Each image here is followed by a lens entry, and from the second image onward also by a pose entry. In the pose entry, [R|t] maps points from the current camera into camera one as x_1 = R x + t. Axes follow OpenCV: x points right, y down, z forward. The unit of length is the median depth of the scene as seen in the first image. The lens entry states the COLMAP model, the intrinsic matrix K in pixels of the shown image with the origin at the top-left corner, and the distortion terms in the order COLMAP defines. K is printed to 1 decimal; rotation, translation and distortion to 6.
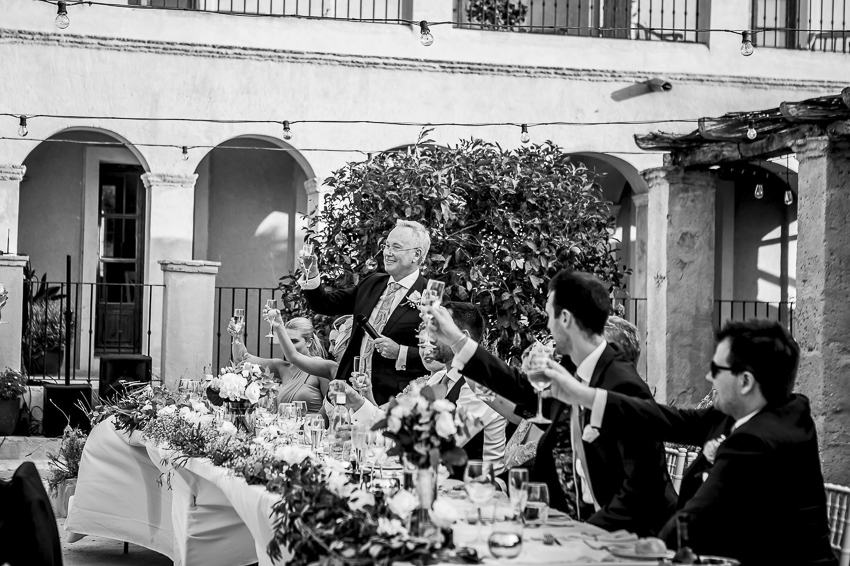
lens RADIAL K [[1652.9, 0, 422.3], [0, 1652.9, 282.7], [0, 0, 1]] dist [0.183058, 0.000000]
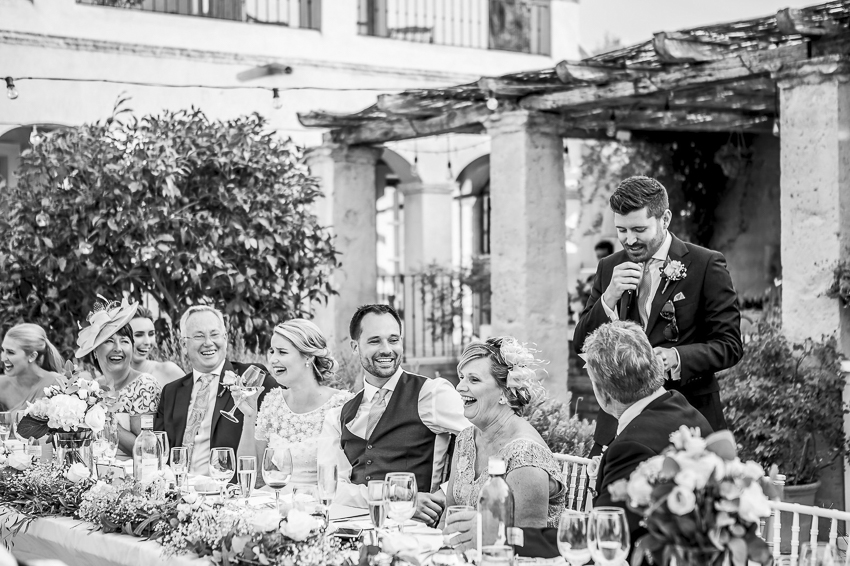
lens RADIAL K [[1458.0, 0, 430.3], [0, 1458.0, 280.4], [0, 0, 1]] dist [0.170795, 0.000000]
pose [[0.951483, -0.030763, 0.306160, -0.072485], [0.026448, 0.999484, 0.018232, -0.002126], [-0.306563, -0.009251, 0.951805, 0.143677]]
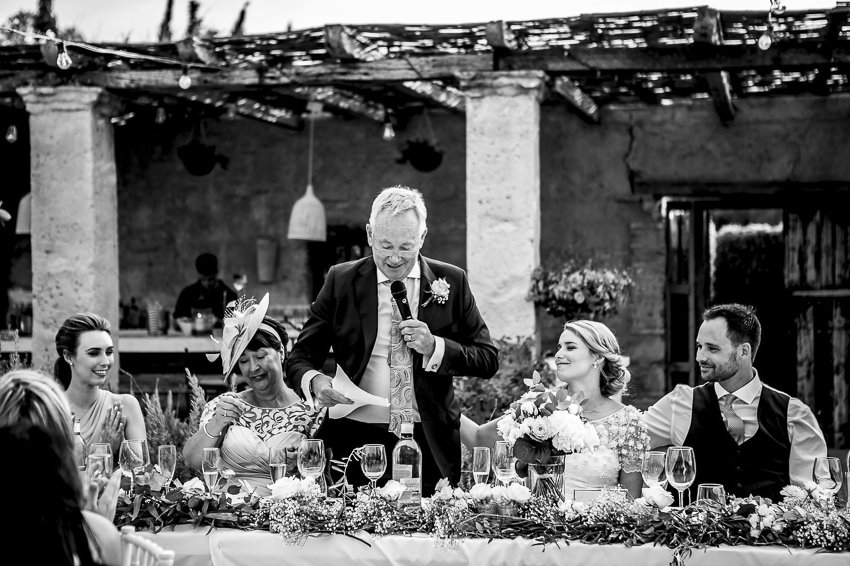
lens RADIAL K [[1652.9, 0, 423.8], [0, 1652.9, 285.3], [0, 0, 1]] dist [0.183058, 0.000000]
pose [[0.523760, -0.019756, 0.851637, -0.348235], [0.001838, 0.999755, 0.022062, -0.002100], [-0.851864, -0.009989, 0.523668, 0.324916]]
